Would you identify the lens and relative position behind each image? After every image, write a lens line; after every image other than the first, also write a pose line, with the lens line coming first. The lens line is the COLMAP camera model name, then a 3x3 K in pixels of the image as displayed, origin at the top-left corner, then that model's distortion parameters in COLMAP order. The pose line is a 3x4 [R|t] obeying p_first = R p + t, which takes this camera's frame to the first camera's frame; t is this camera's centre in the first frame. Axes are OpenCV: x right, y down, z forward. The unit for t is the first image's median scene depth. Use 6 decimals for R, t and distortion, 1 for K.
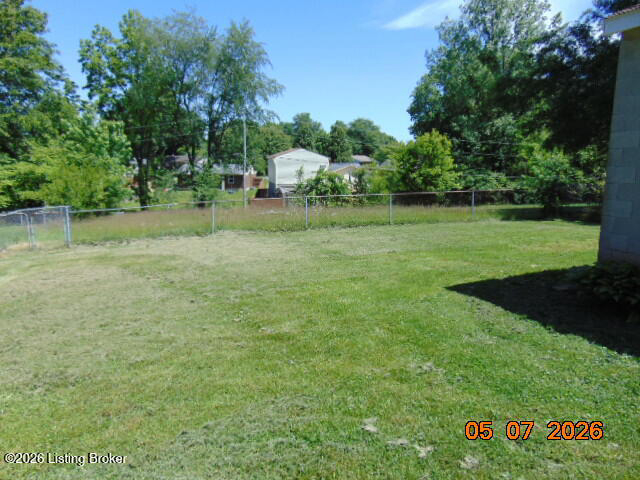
lens RADIAL K [[475.6, 0, 324.9], [0, 475.6, 243.8], [0, 0, 1]] dist [-0.006587, 0.023480]
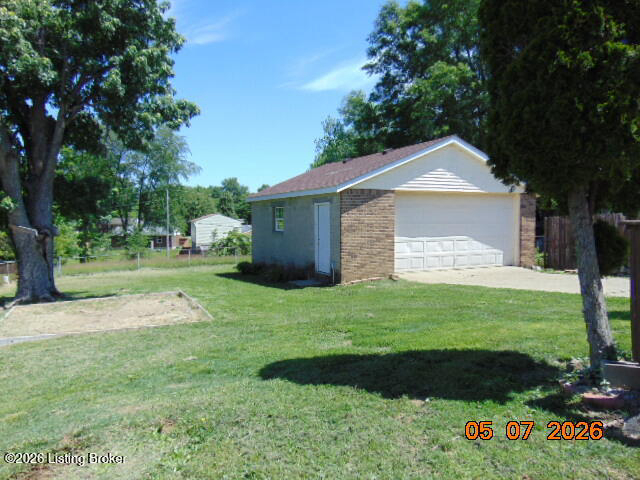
lens RADIAL K [[475.6, 0, 315.4], [0, 475.6, 239.7], [0, 0, 1]] dist [-0.006587, 0.023480]
pose [[0.993281, -0.011775, 0.115125, 0.065046], [0.026607, 0.991397, -0.128159, 0.032098], [-0.112626, 0.130361, 0.985049, -0.251351]]
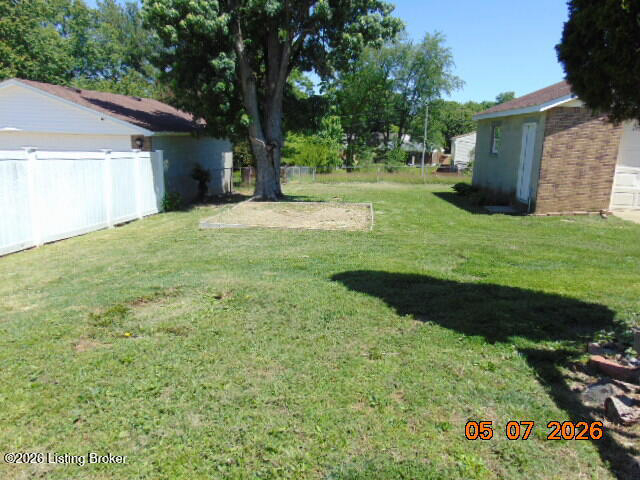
lens RADIAL K [[475.6, 0, 322.7], [0, 475.6, 233.9], [0, 0, 1]] dist [-0.006587, 0.023480]
pose [[0.911018, 0.107643, -0.398069, 0.102441], [-0.095693, 0.994163, 0.049832, 0.031310], [0.401110, -0.007306, 0.916001, -0.253958]]
